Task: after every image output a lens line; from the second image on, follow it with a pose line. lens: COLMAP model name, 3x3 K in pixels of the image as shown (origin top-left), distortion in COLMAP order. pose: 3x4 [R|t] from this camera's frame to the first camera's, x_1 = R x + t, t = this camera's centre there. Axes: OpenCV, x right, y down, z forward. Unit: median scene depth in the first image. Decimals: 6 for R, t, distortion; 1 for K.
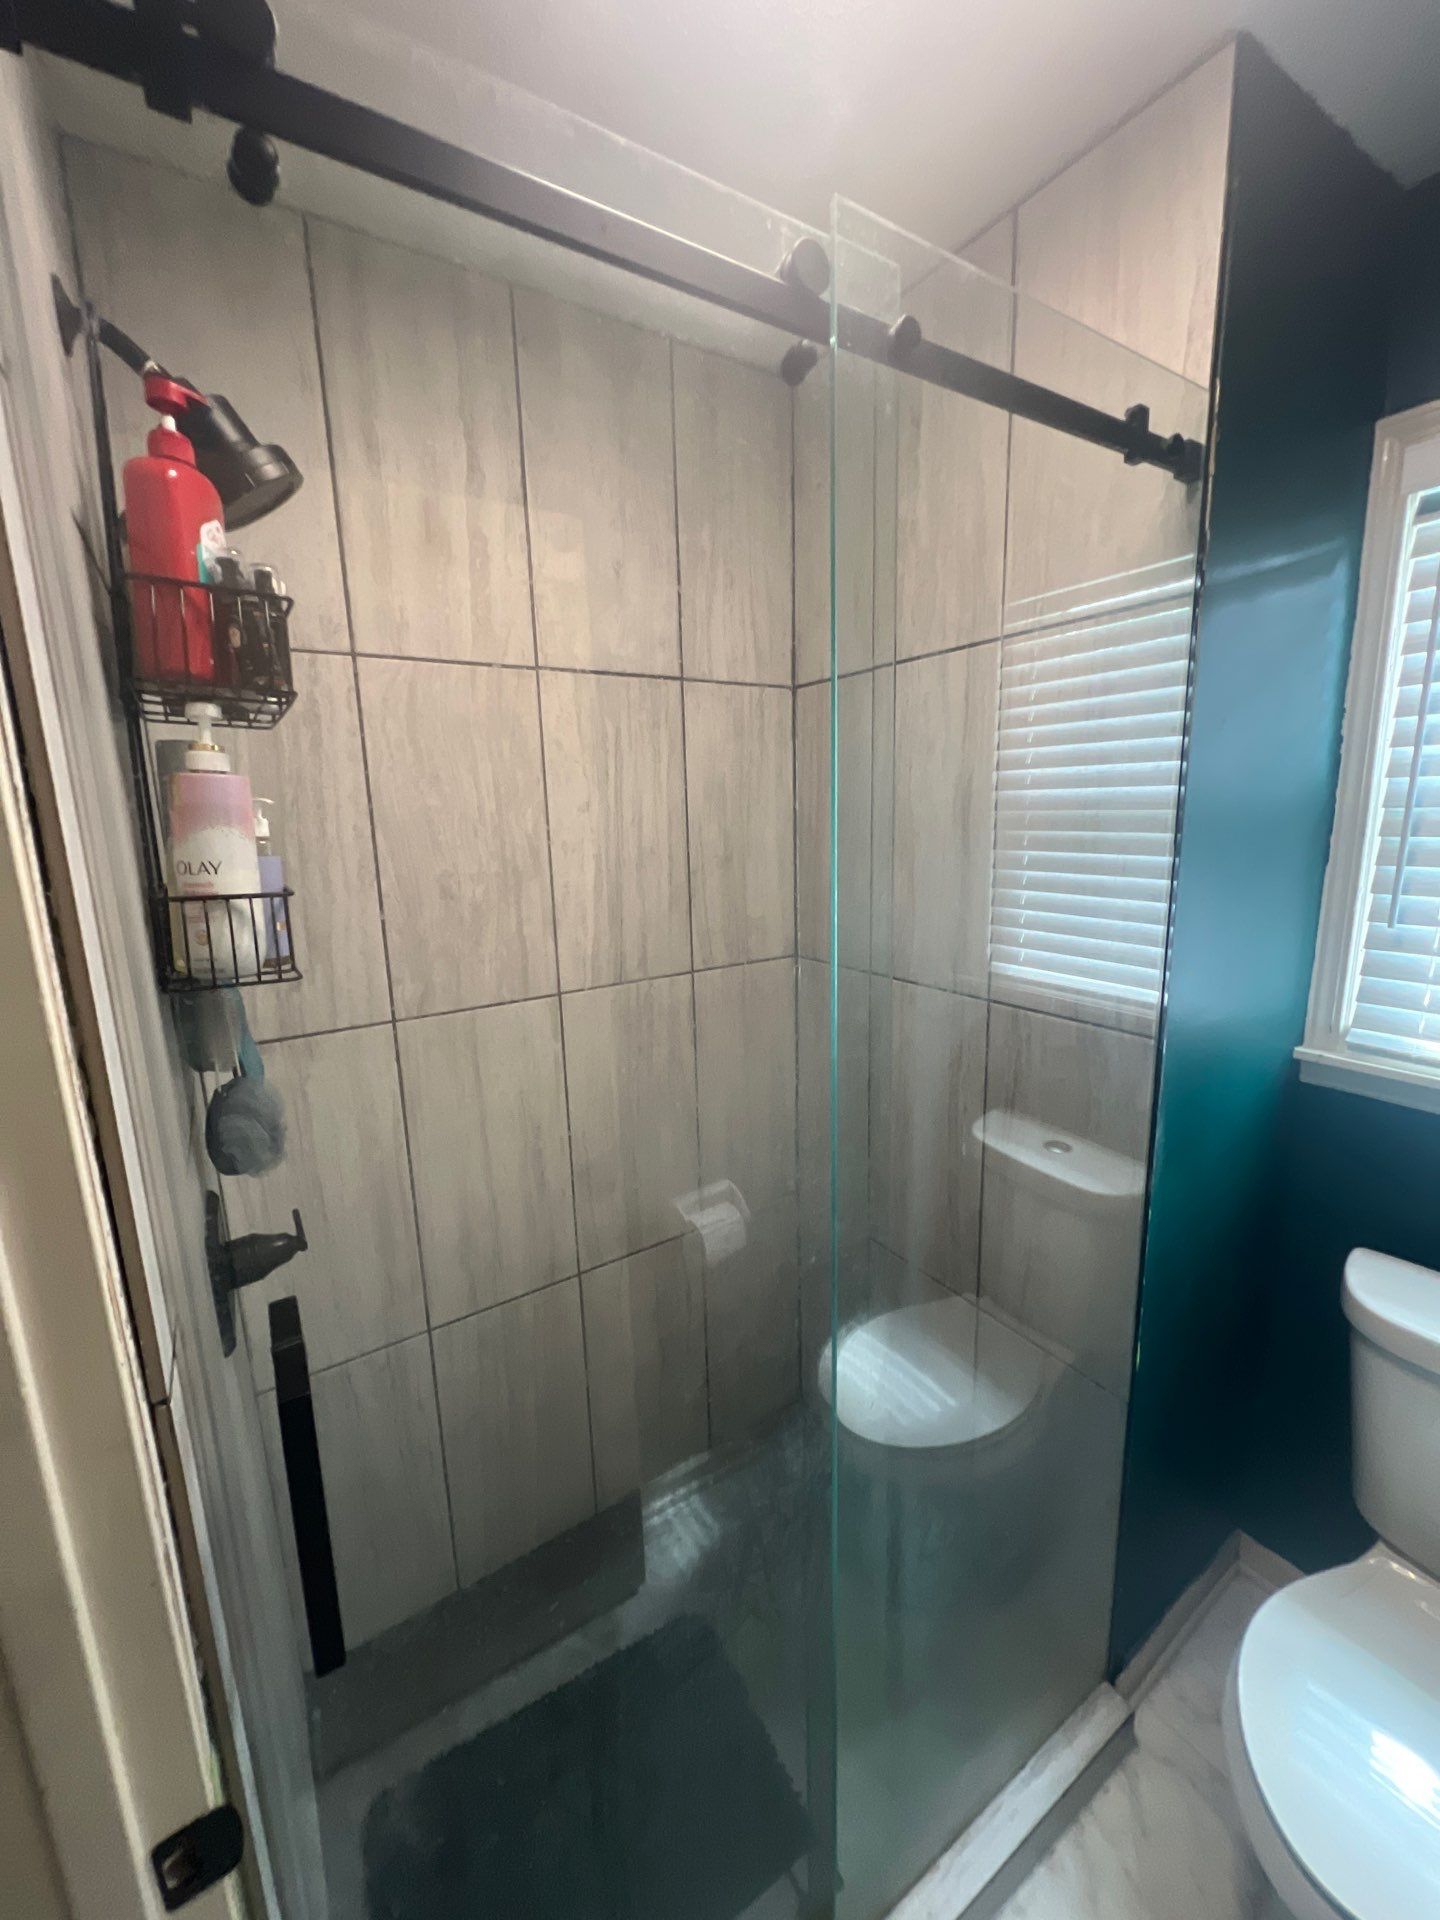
lens RADIAL K [[769.0, 0, 720.1], [0, 769.0, 954.2], [0, 0, 1]] dist [-0.000094, 0.000014]
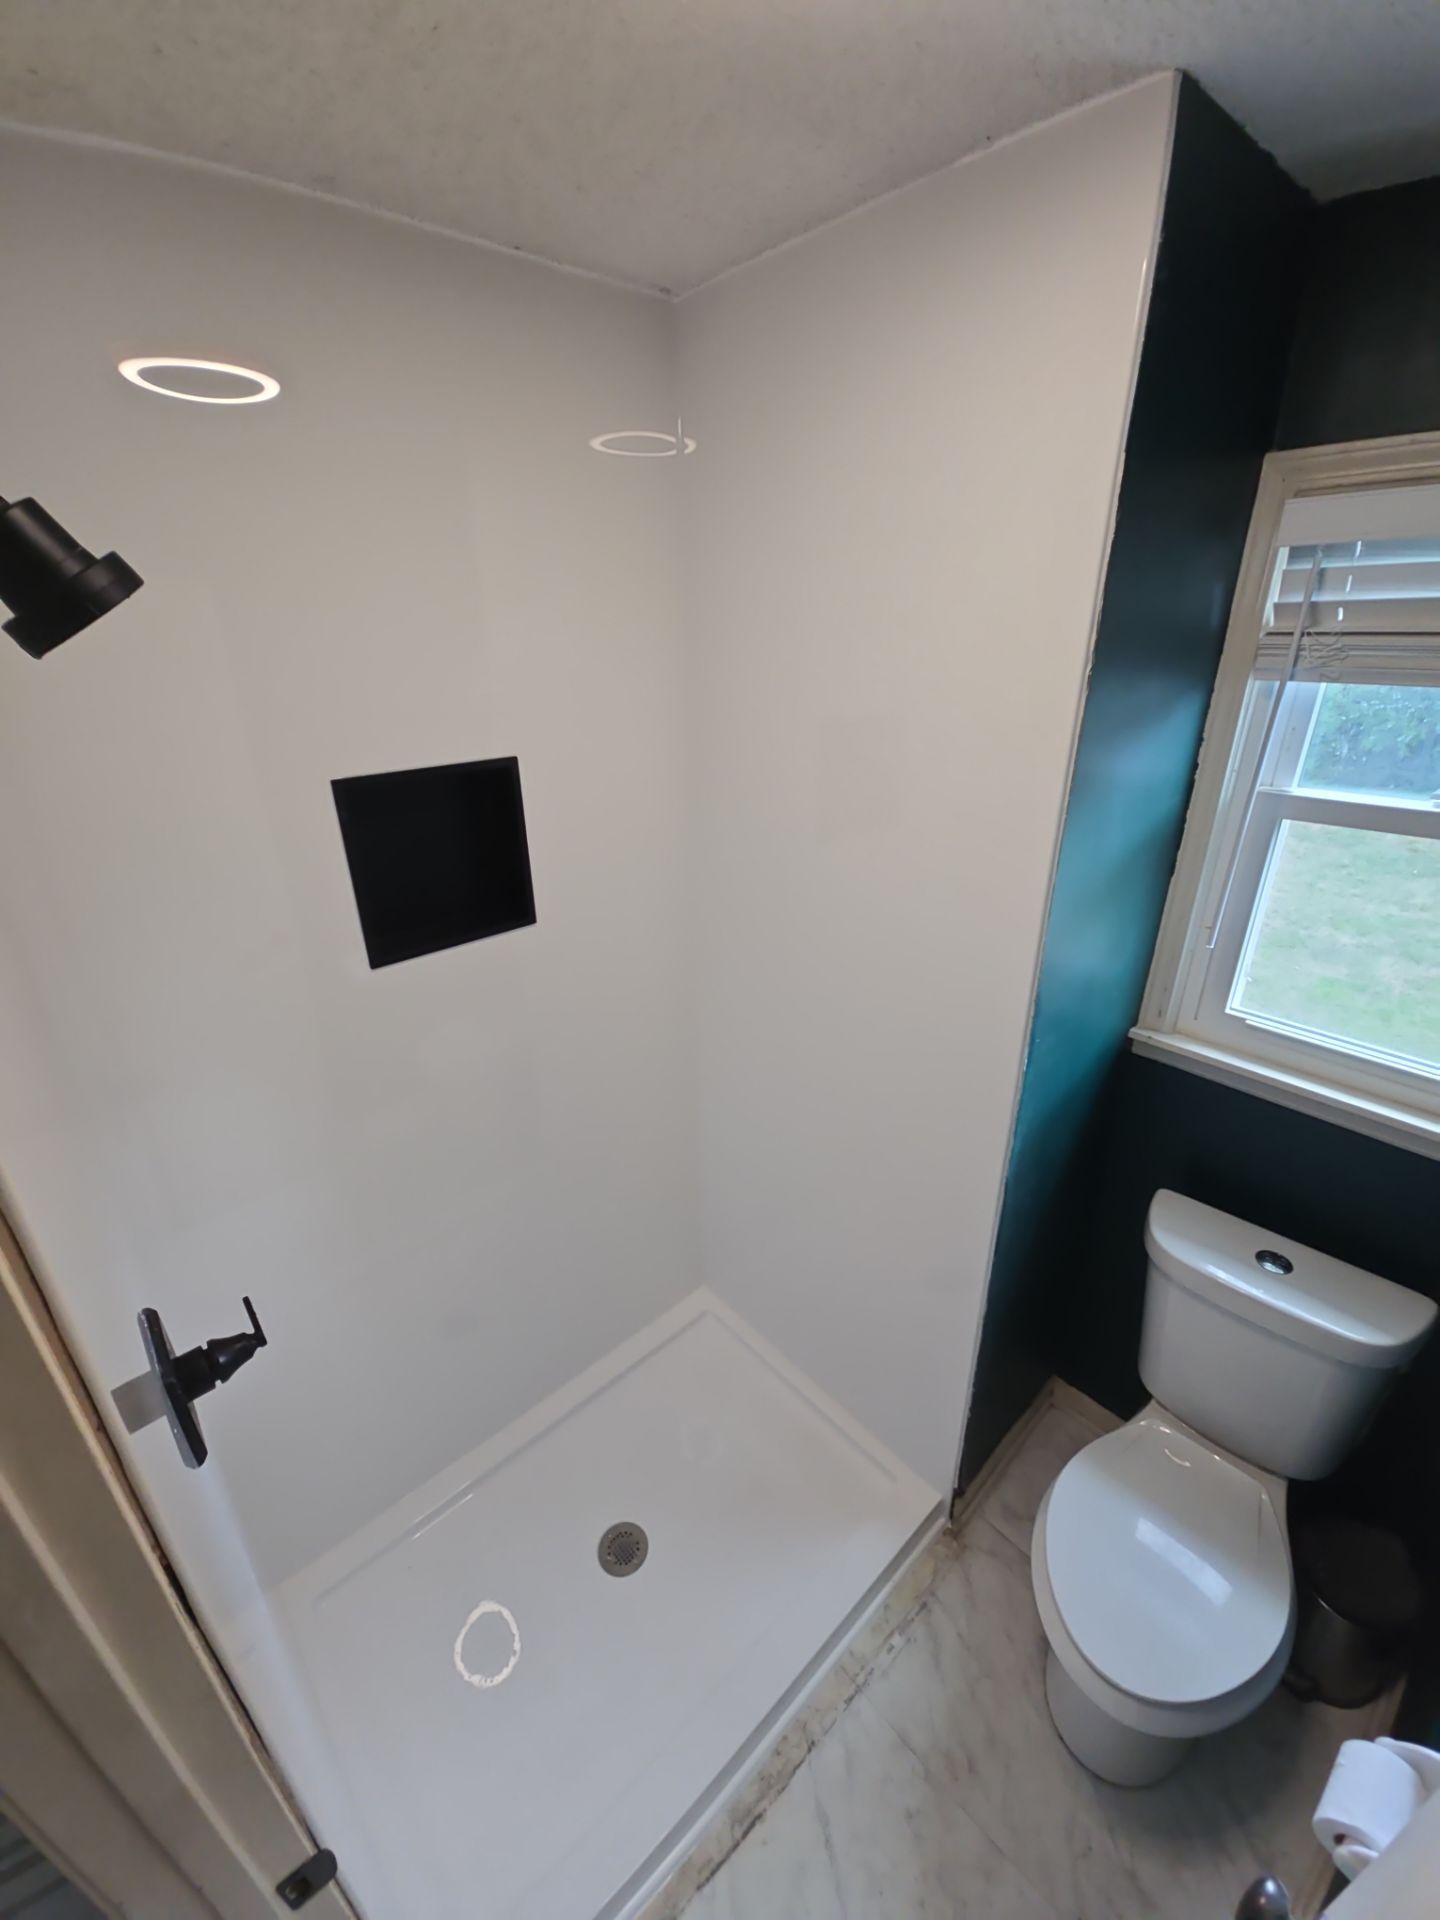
lens RADIAL K [[781.0, 0, 716.6], [0, 781.0, 966.4], [0, 0, 1]] dist [0.018699, -0.010312]
pose [[0.988292, -0.051361, 0.143671, -0.037183], [0.018687, 0.975295, 0.220113, -0.255890], [-0.151426, -0.214851, 0.964836, -0.030303]]
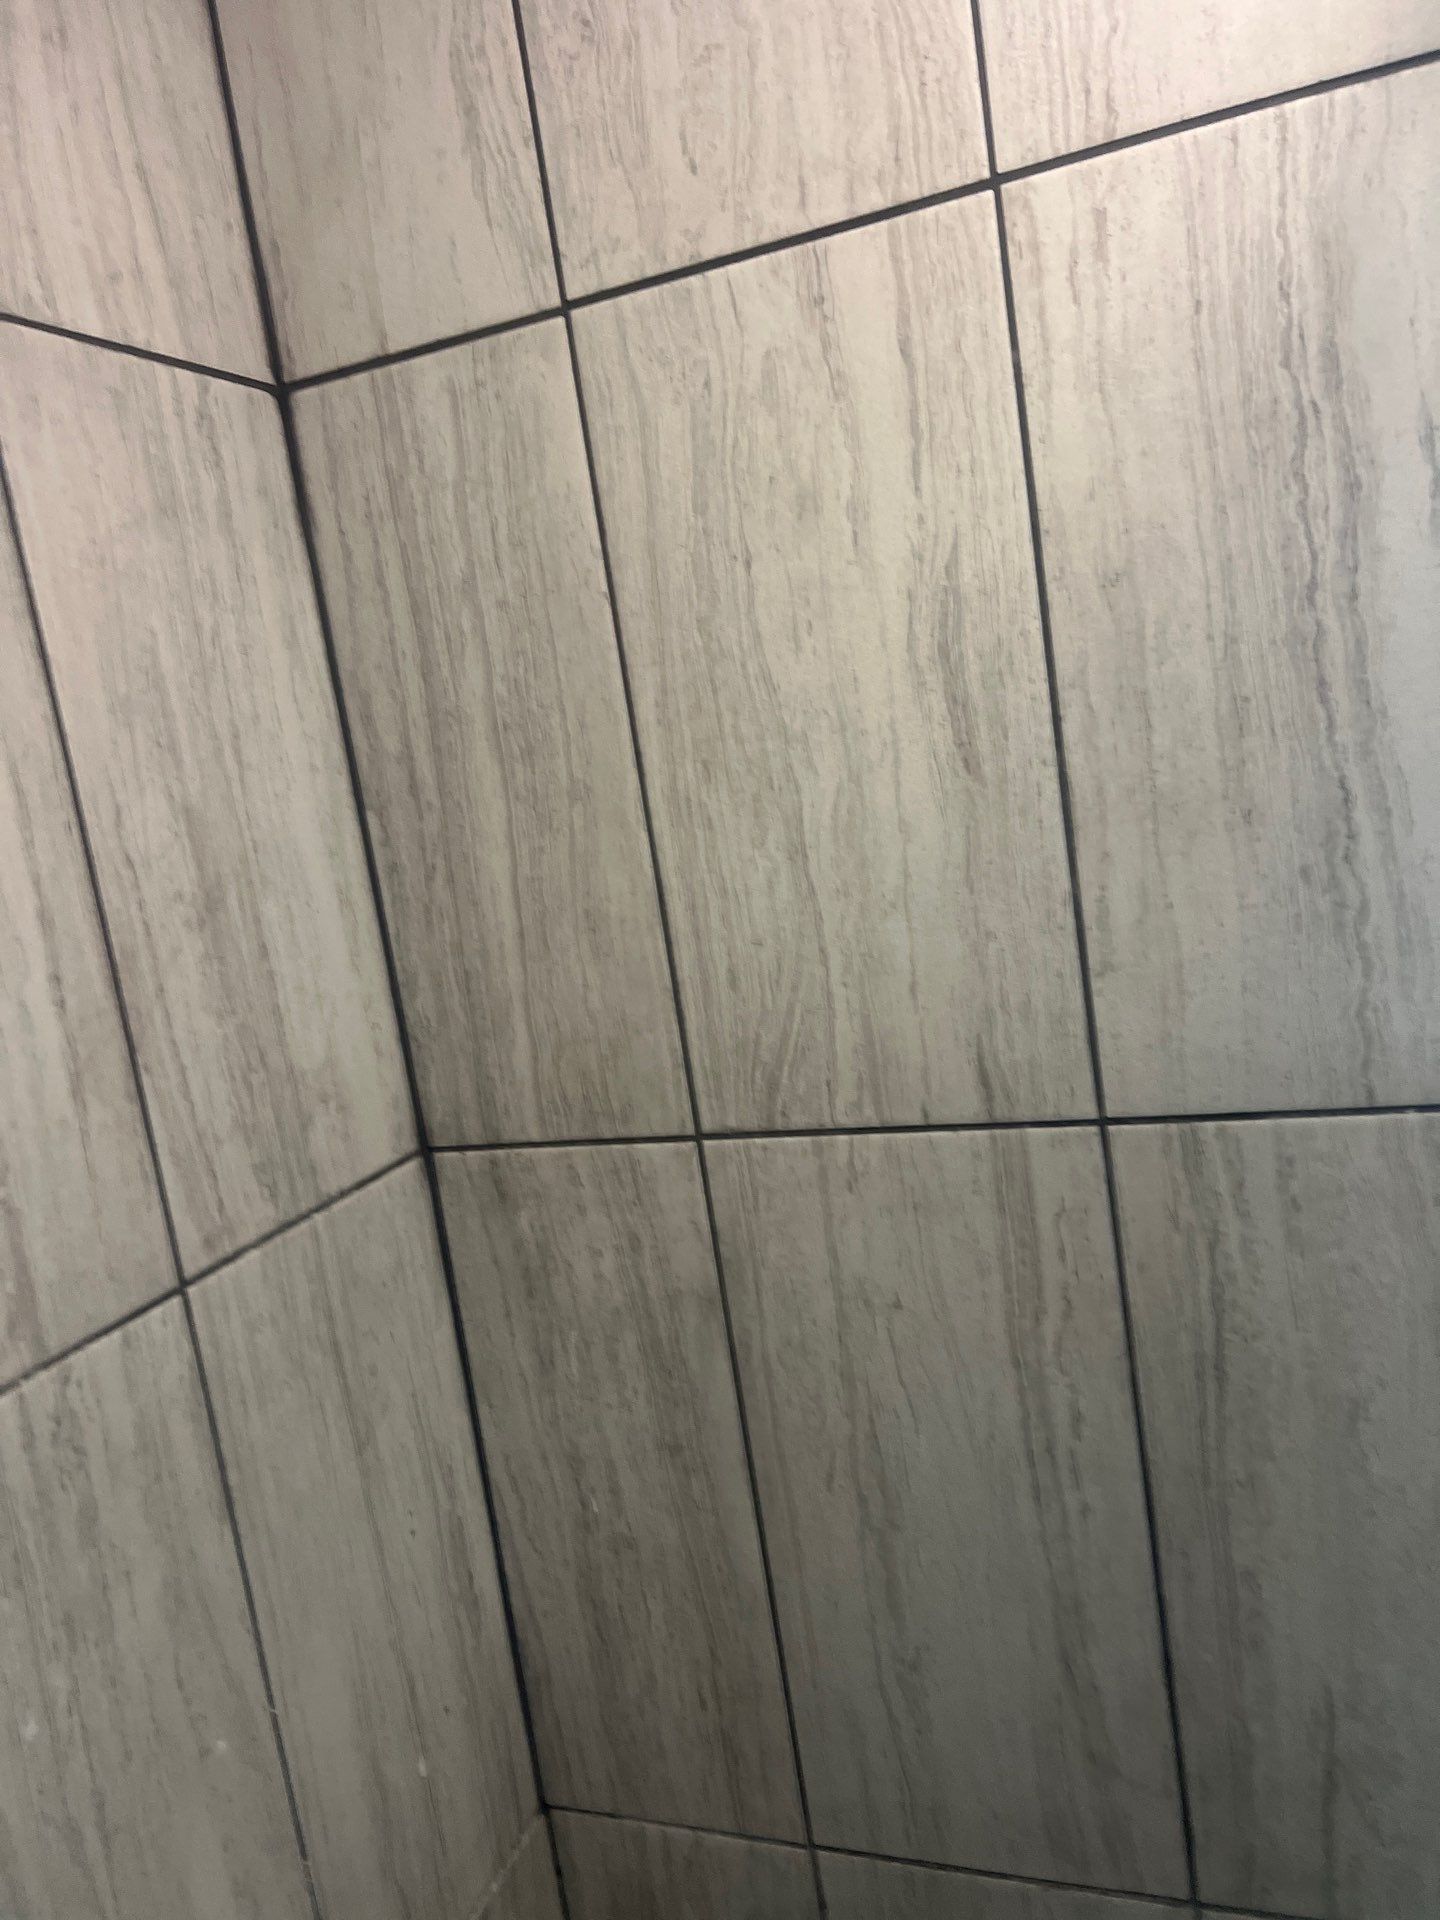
lens RADIAL K [[1472.9, 0, 724.8], [0, 1472.9, 963.0], [0, 0, 1]] dist [0.036488, -0.039238]
pose [[0.800968, -0.181803, 0.570436, -0.220959], [0.234940, 0.971801, -0.020166, -0.049012], [-0.550684, 0.150170, 0.821094, 0.507660]]
